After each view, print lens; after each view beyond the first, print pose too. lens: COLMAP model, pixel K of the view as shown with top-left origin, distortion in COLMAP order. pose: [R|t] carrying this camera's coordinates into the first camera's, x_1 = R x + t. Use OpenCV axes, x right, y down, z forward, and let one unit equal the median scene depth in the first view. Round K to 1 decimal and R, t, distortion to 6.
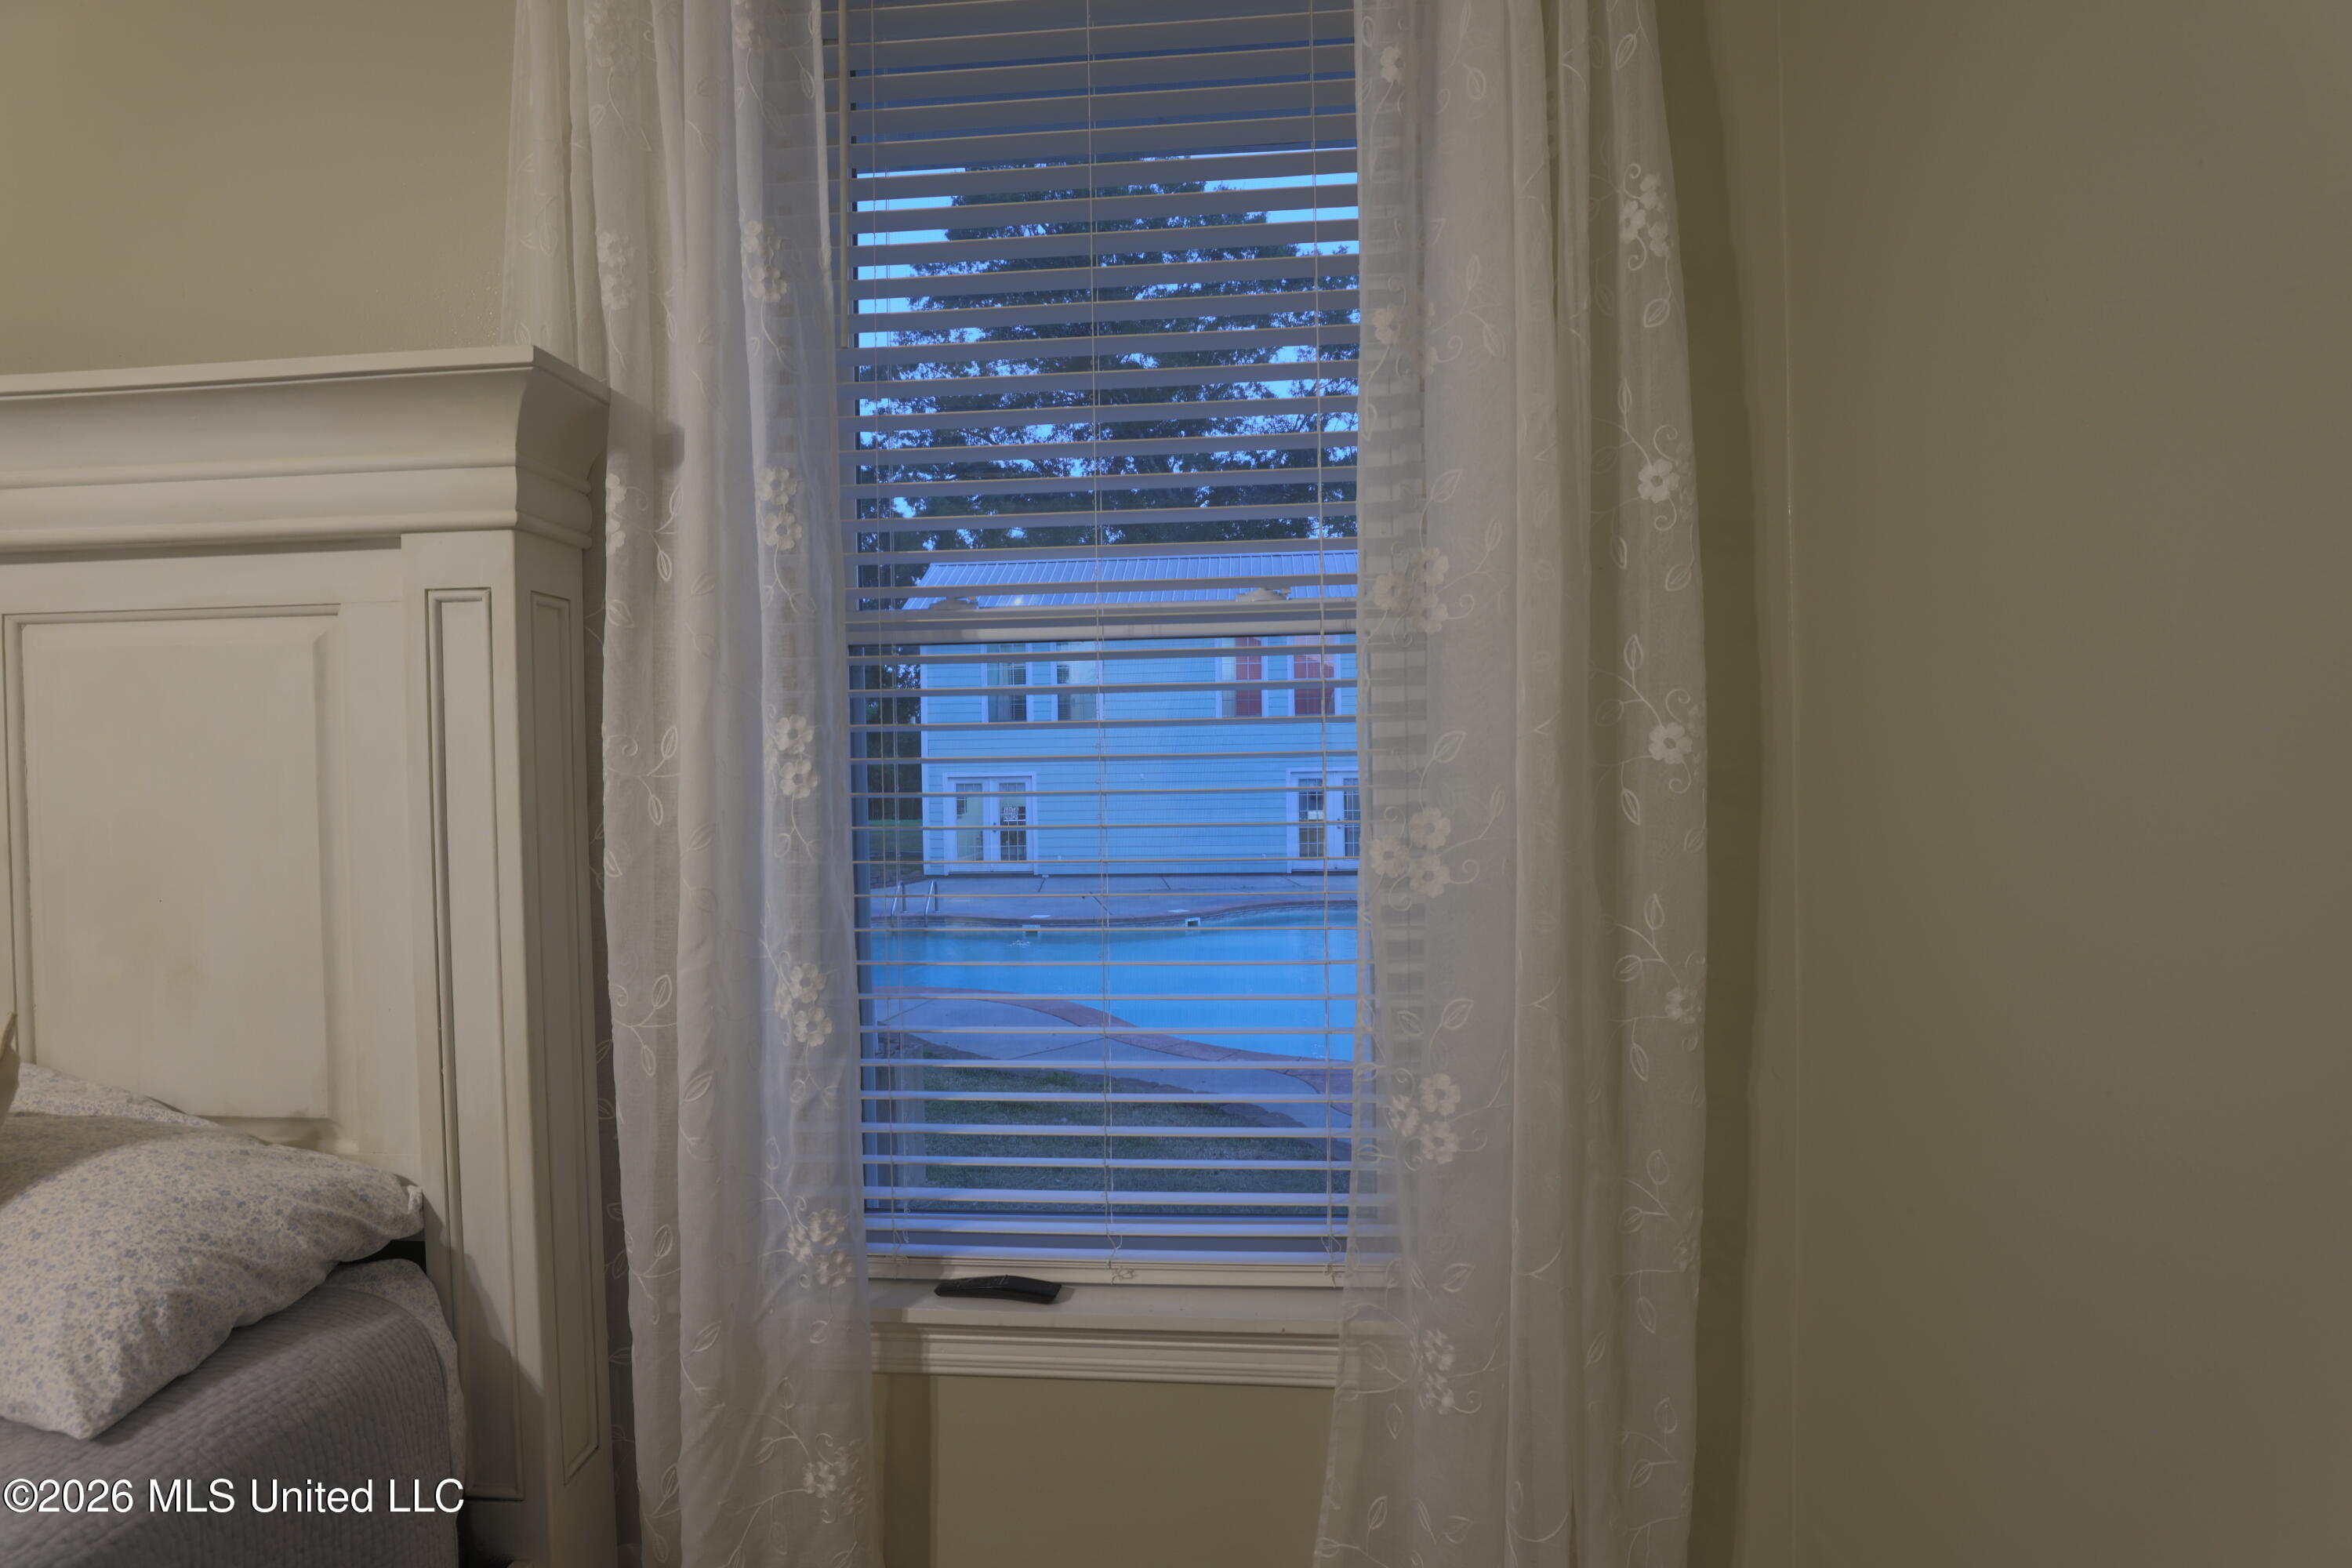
lens RADIAL K [[1130.8, 0, 1169.9], [0, 1130.8, 779.2], [0, 0, 1]] dist [-0.045849, 0.014235]
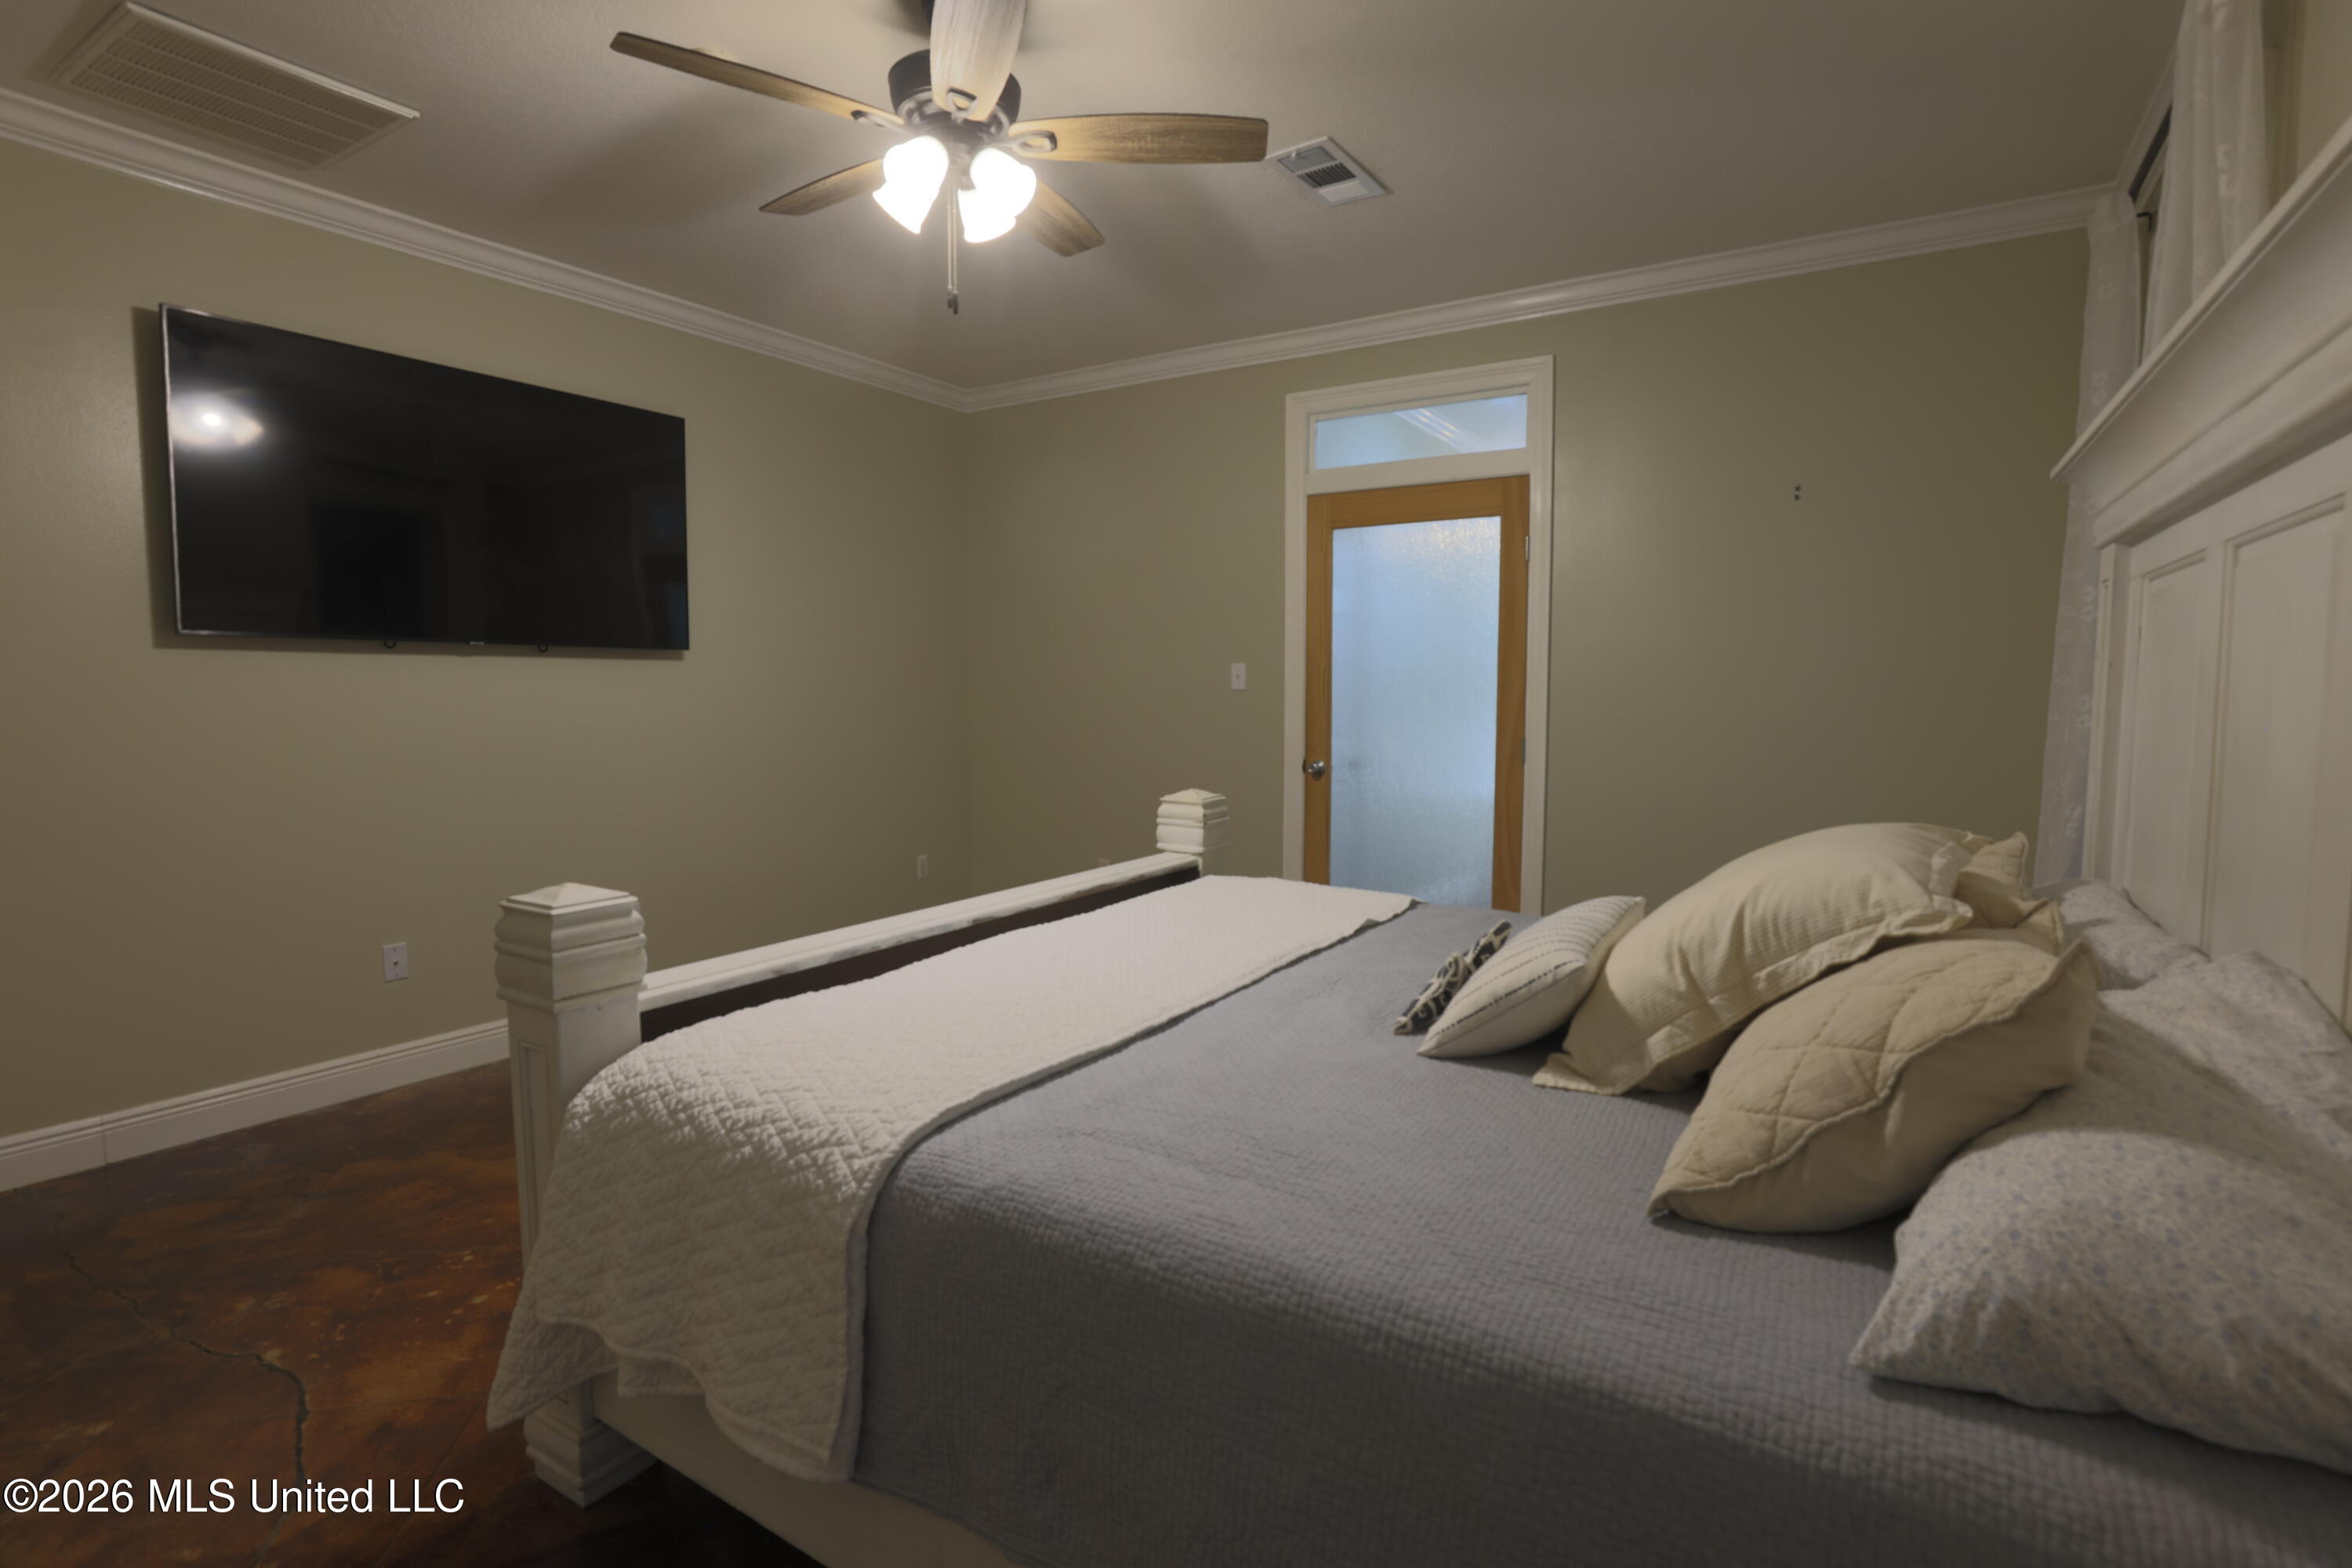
lens RADIAL K [[1142.1, 0, 1148.5], [0, 1142.1, 765.7], [0, 0, 1]] dist [-0.012328, 0.000089]
pose [[-0.483952, 0.074615, -0.871908, 0.099604], [-0.003681, 0.996176, 0.087293, -0.007359], [0.875087, 0.045455, -0.481826, 0.627493]]
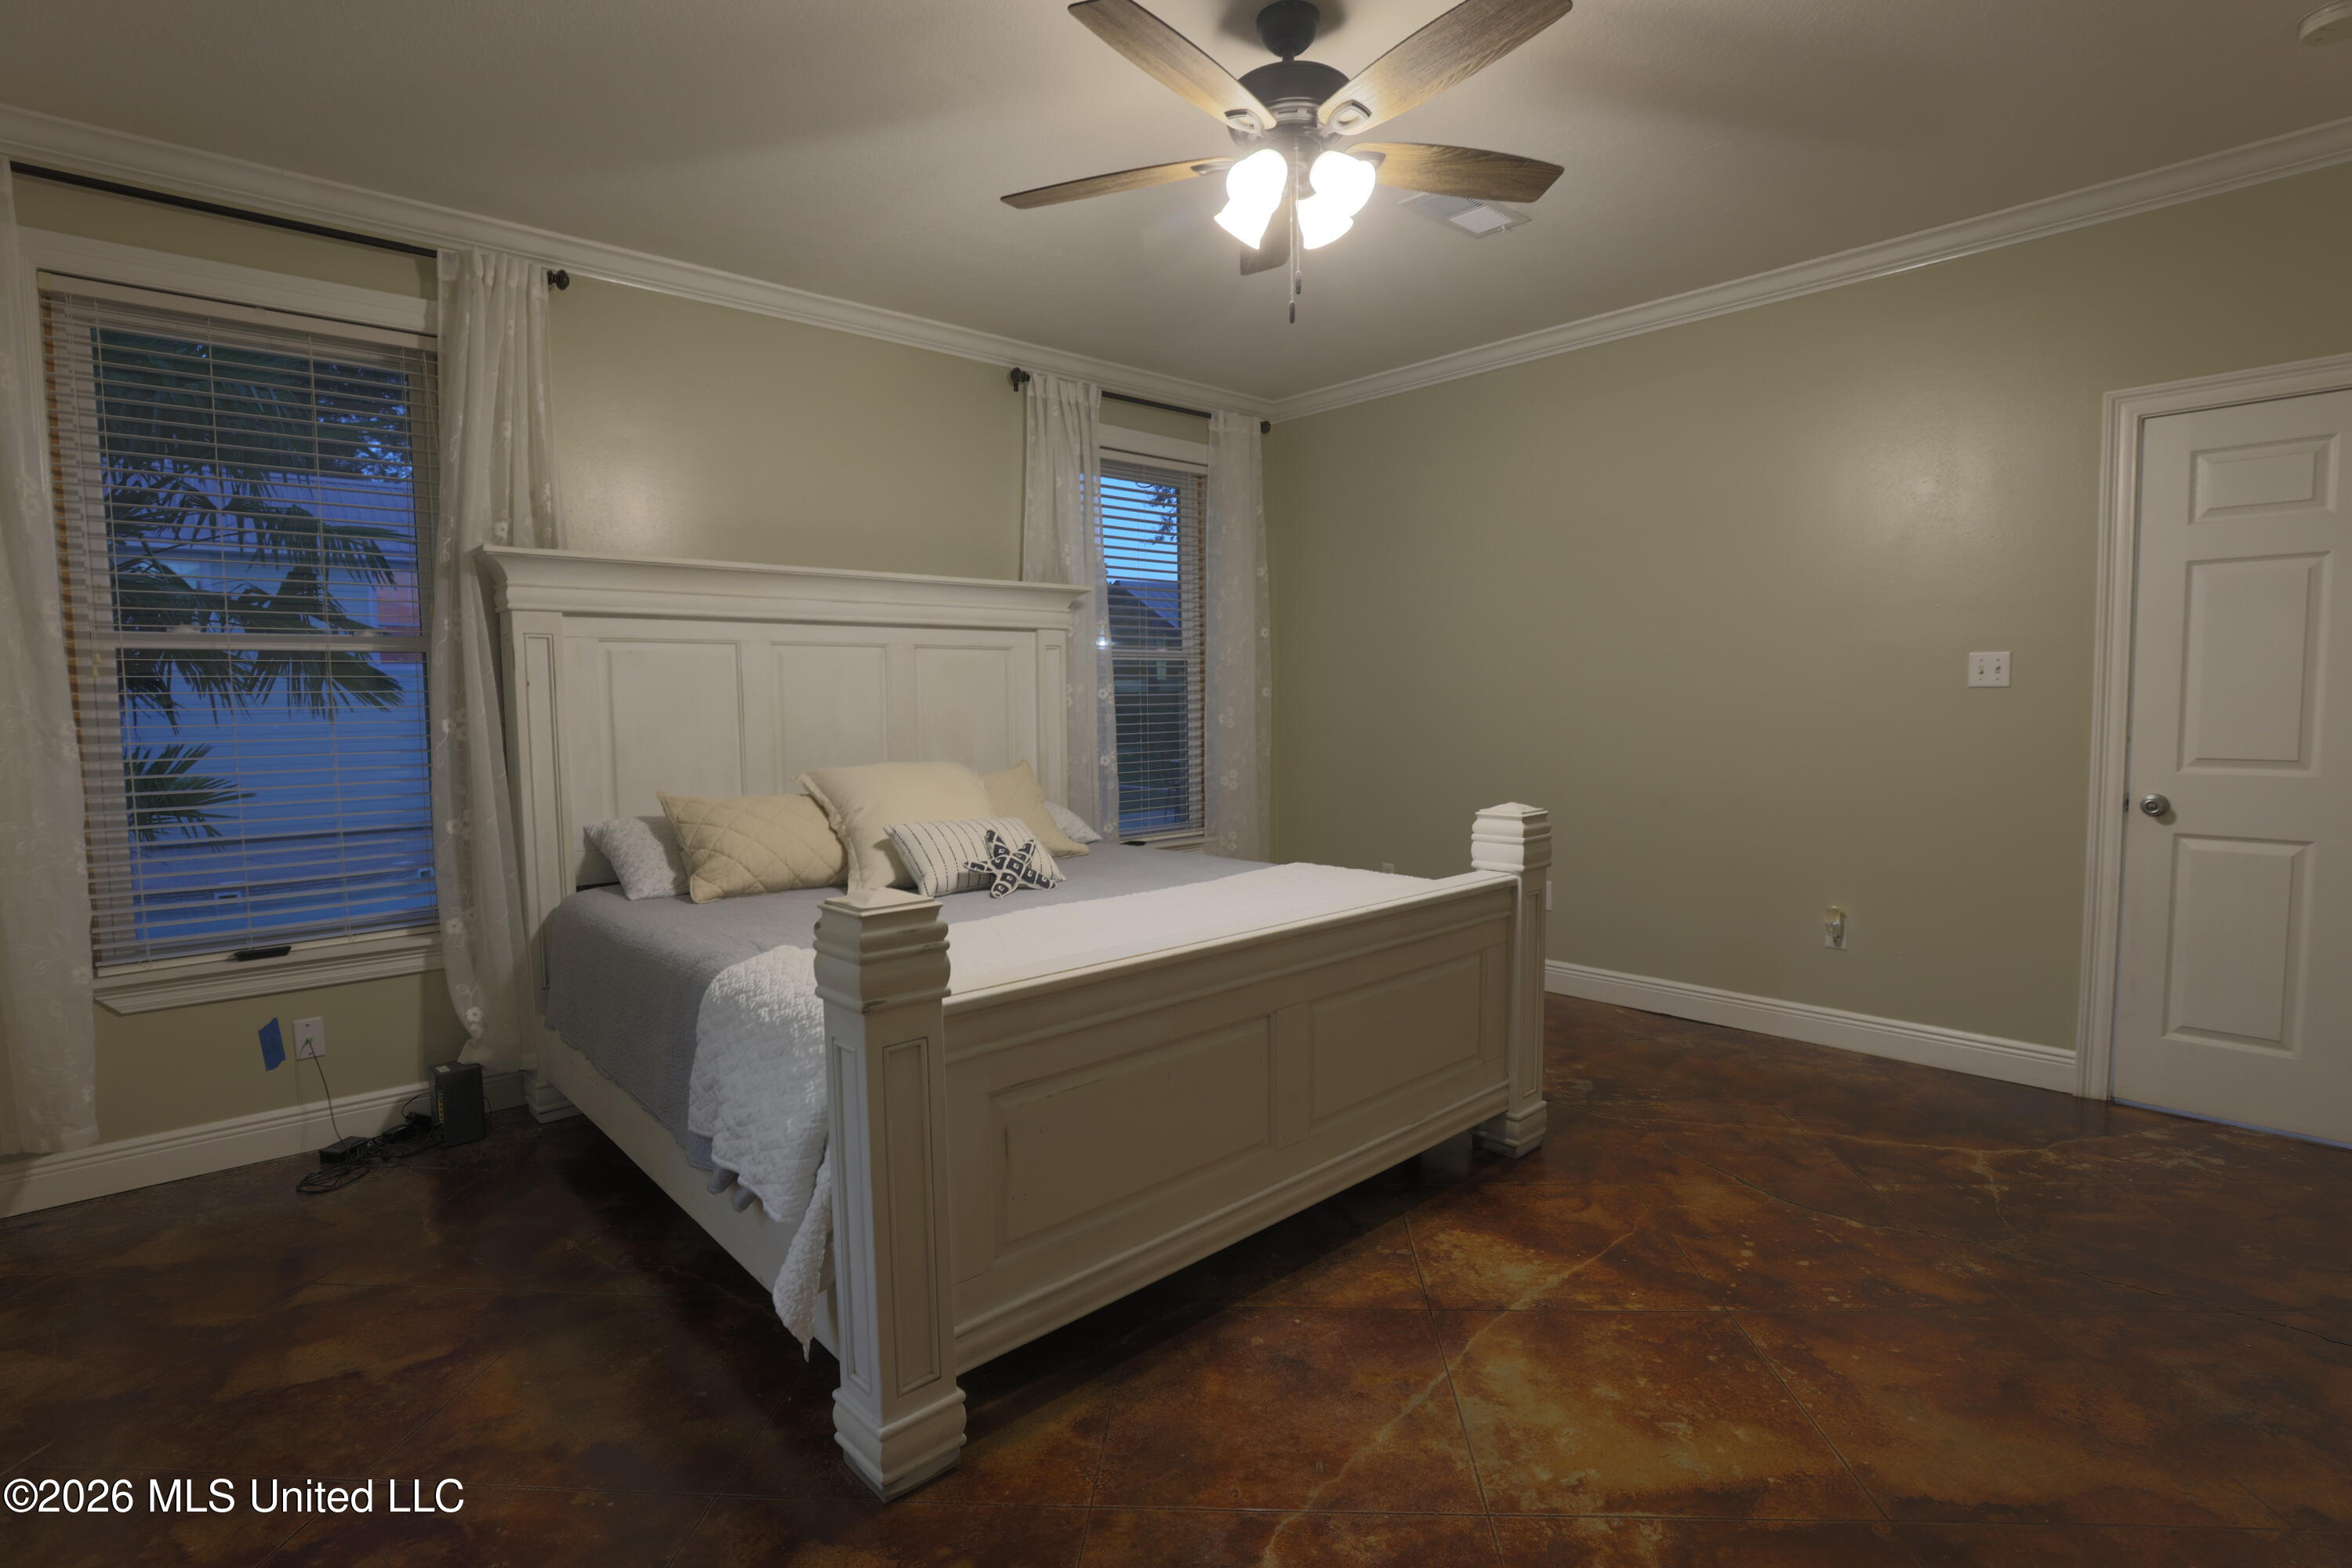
lens RADIAL K [[1130.8, 0, 1169.9], [0, 1130.8, 779.2], [0, 0, 1]] dist [-0.045849, 0.014235]
pose [[0.690849, -0.046116, 0.721527, -3.003668], [0.014335, 0.998641, 0.050102, 0.079763], [-0.722857, -0.024270, 0.690571, -1.782441]]
